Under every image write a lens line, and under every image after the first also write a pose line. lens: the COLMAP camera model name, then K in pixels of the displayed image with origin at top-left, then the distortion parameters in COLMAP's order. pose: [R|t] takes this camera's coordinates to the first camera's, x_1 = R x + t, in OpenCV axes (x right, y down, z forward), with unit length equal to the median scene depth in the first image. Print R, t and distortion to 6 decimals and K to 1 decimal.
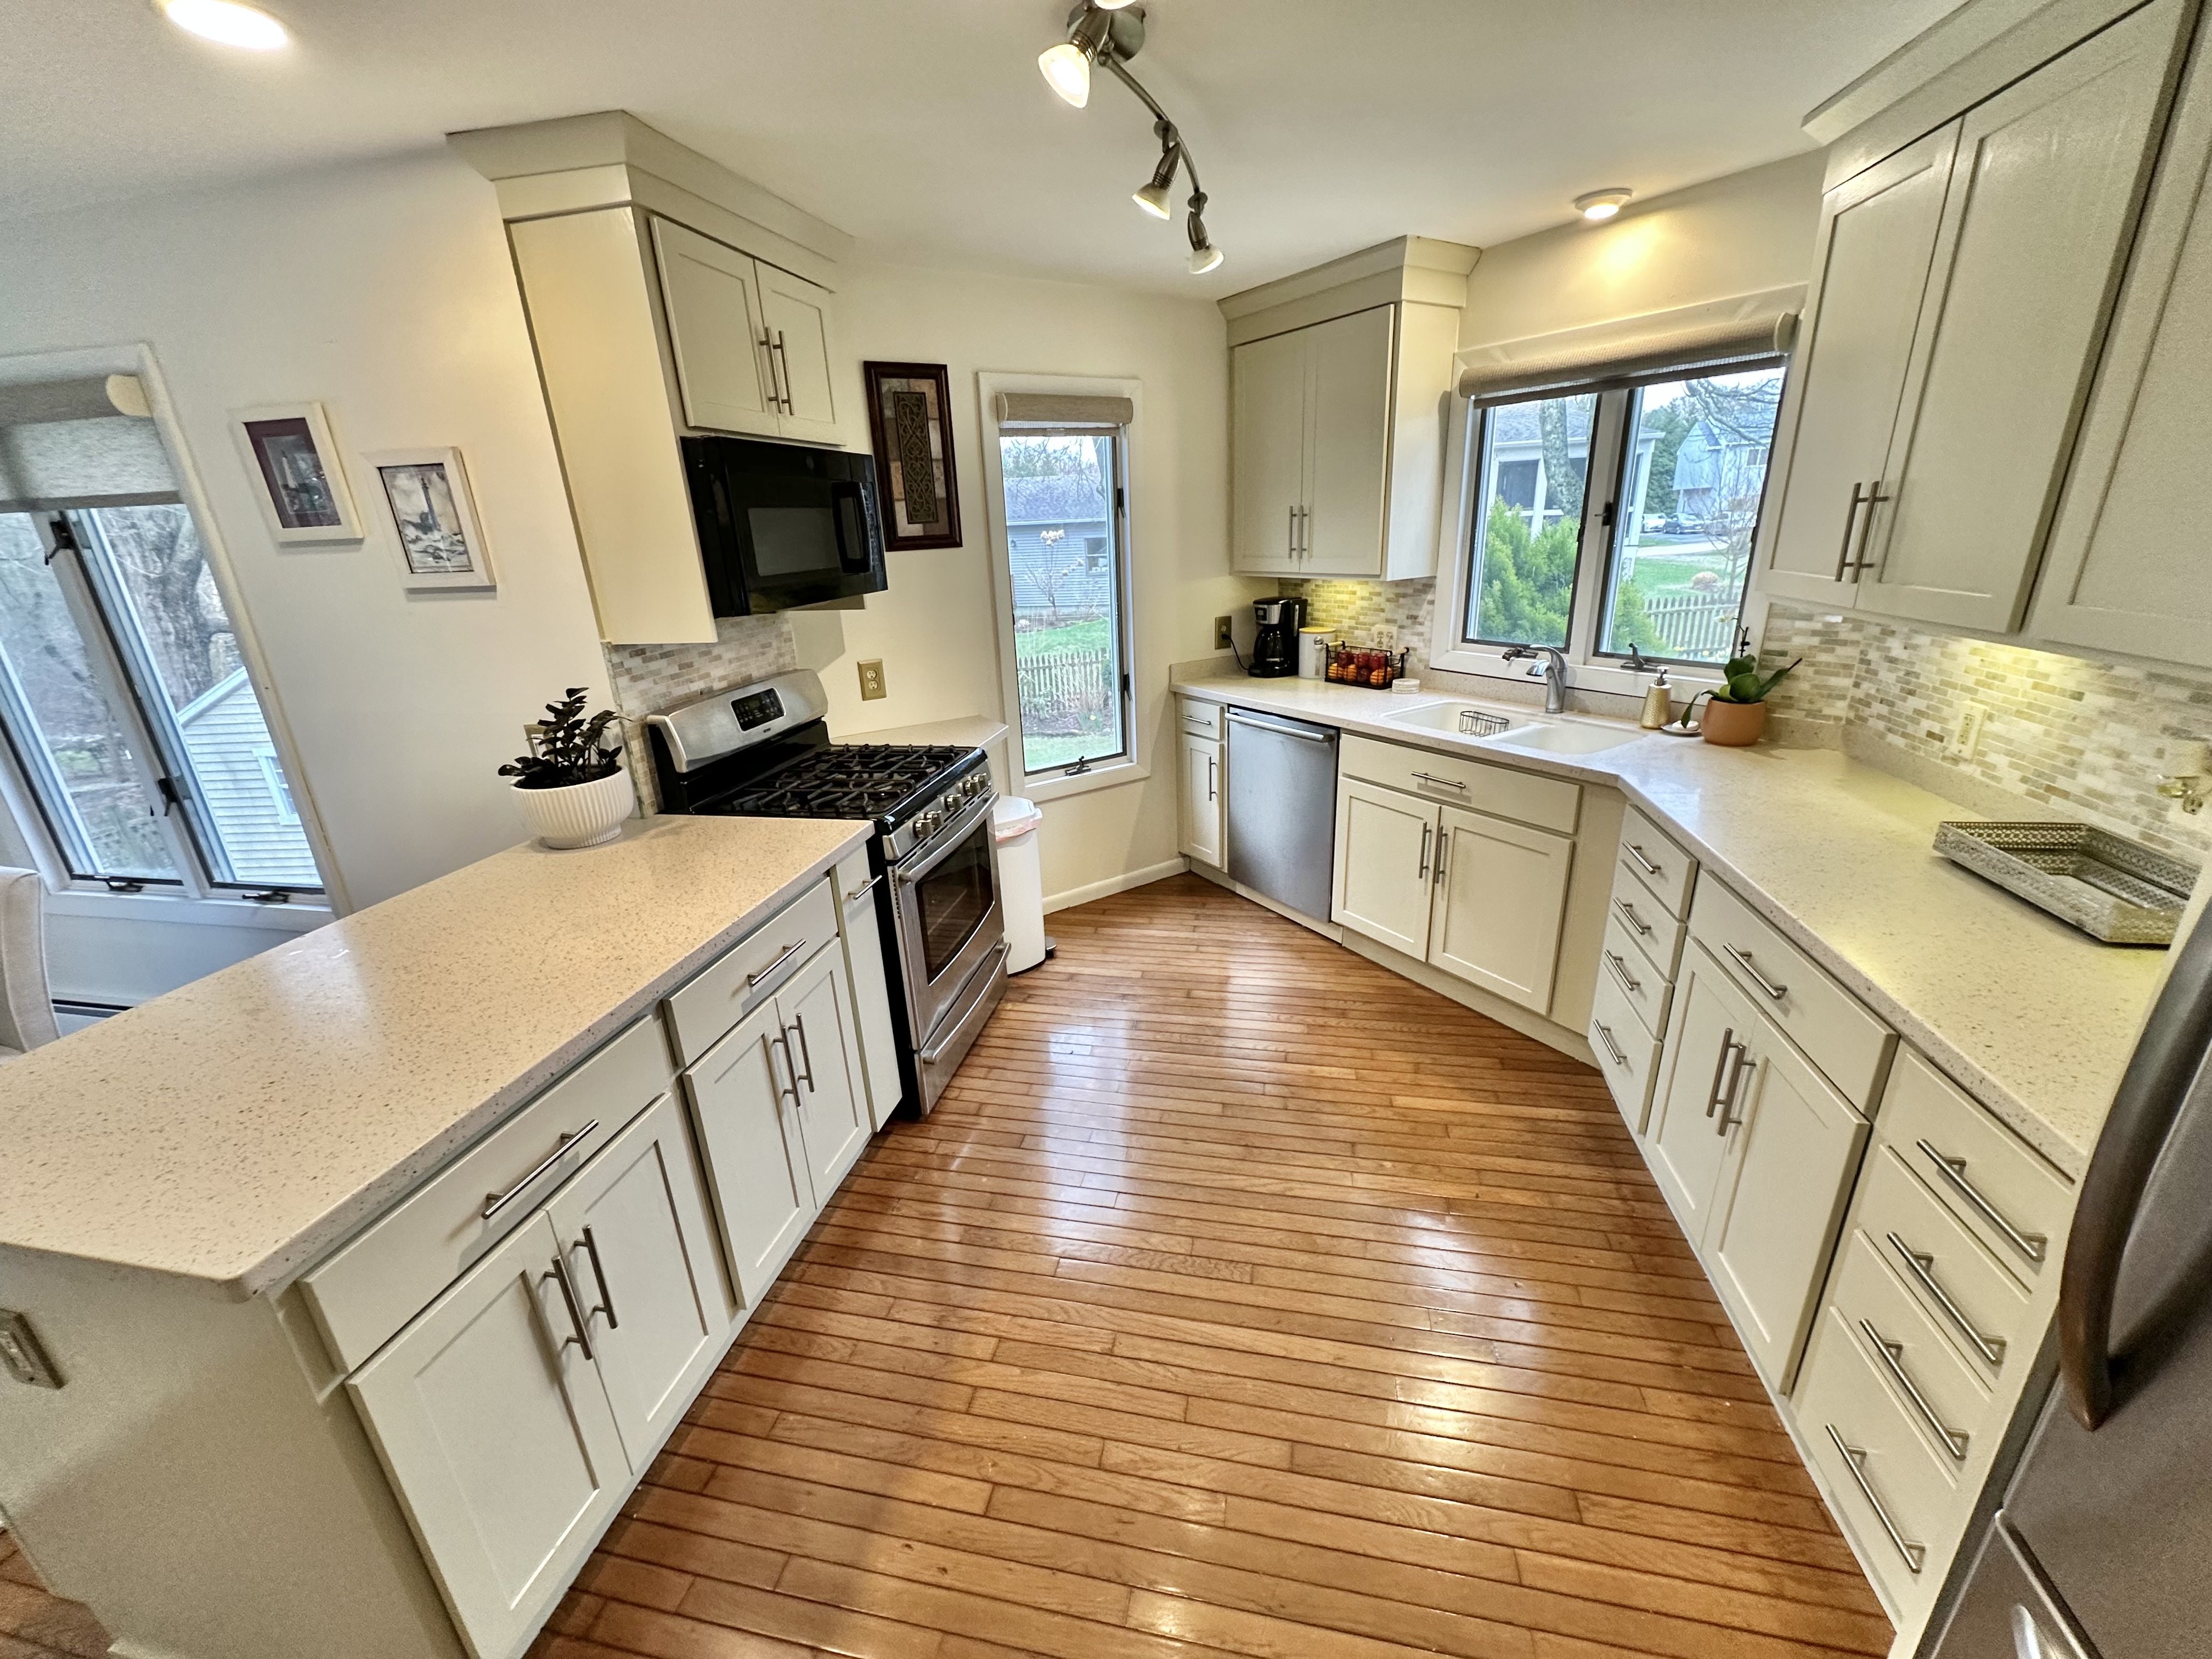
lens RADIAL K [[879.2, 0, 1106.0], [0, 879.2, 829.5], [0, 0, 1]] dist [0.000536, -0.000254]
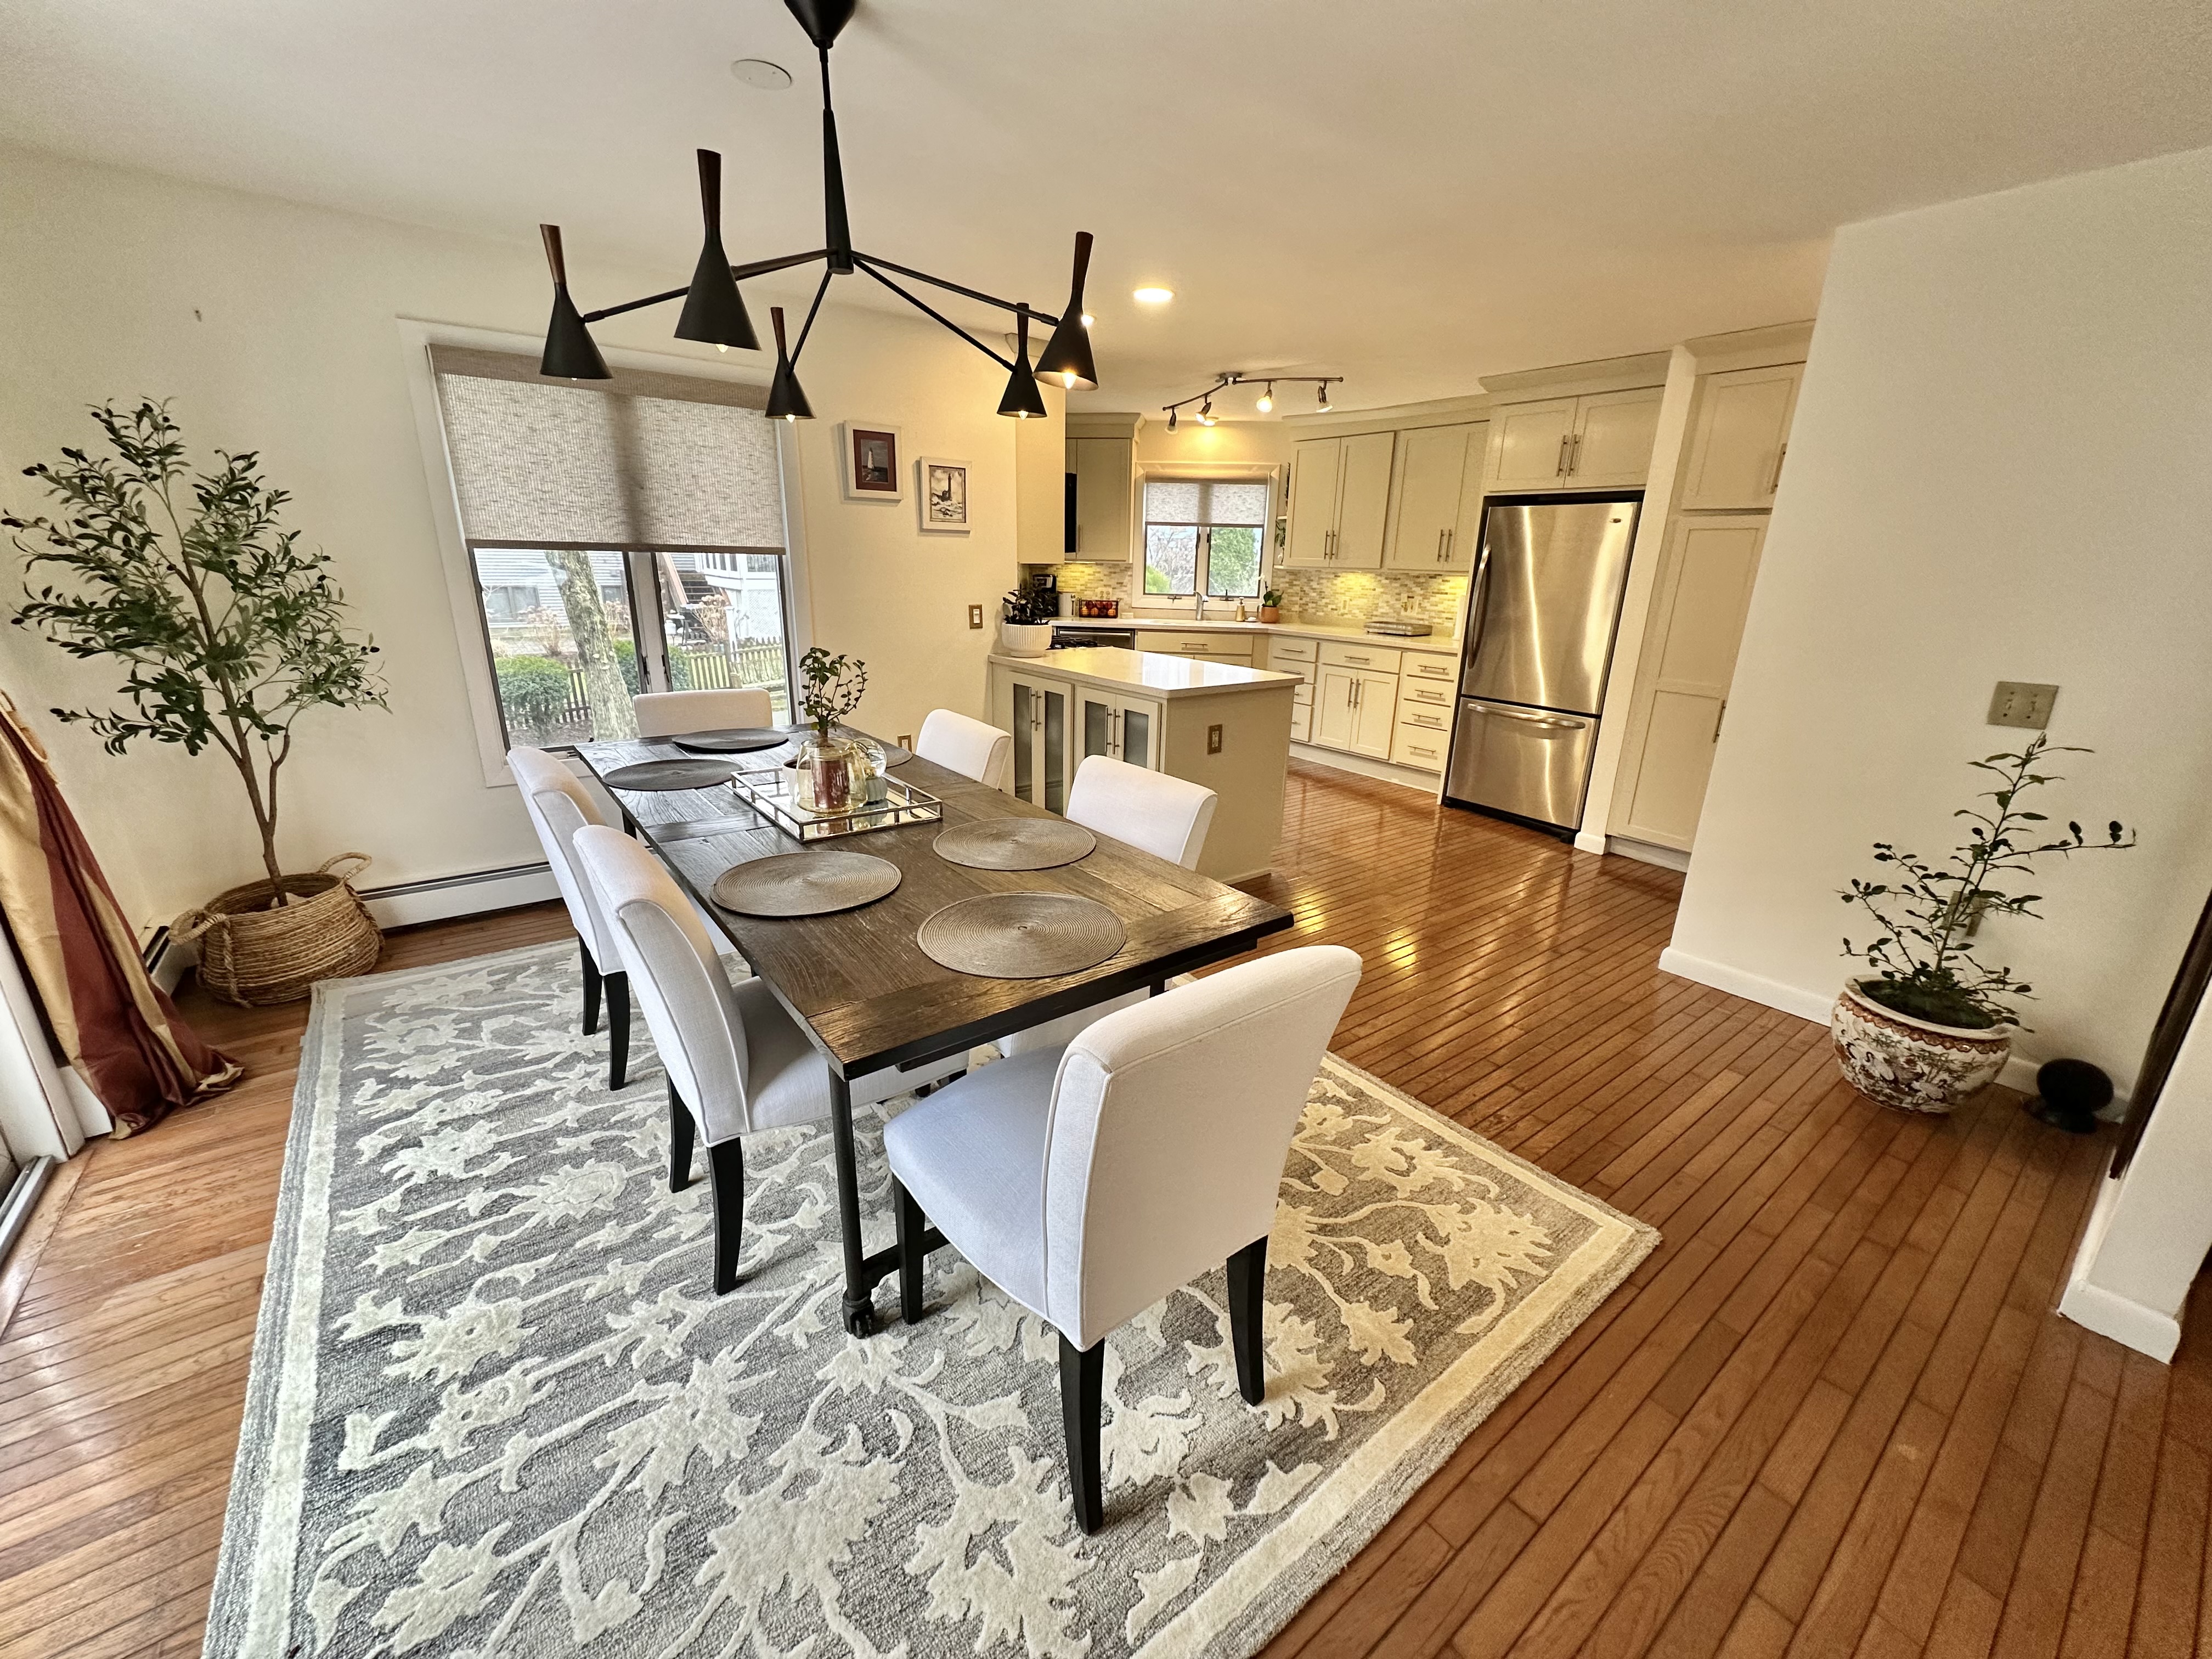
lens RADIAL K [[879.2, 0, 1106.0], [0, 879.2, 829.5], [0, 0, 1]] dist [0.000536, -0.000254]
pose [[0.657054, -0.172513, 0.733839, -2.082902], [0.203692, 0.977882, 0.047505, 0.353217], [-0.725803, 0.118264, 0.677660, -0.492046]]
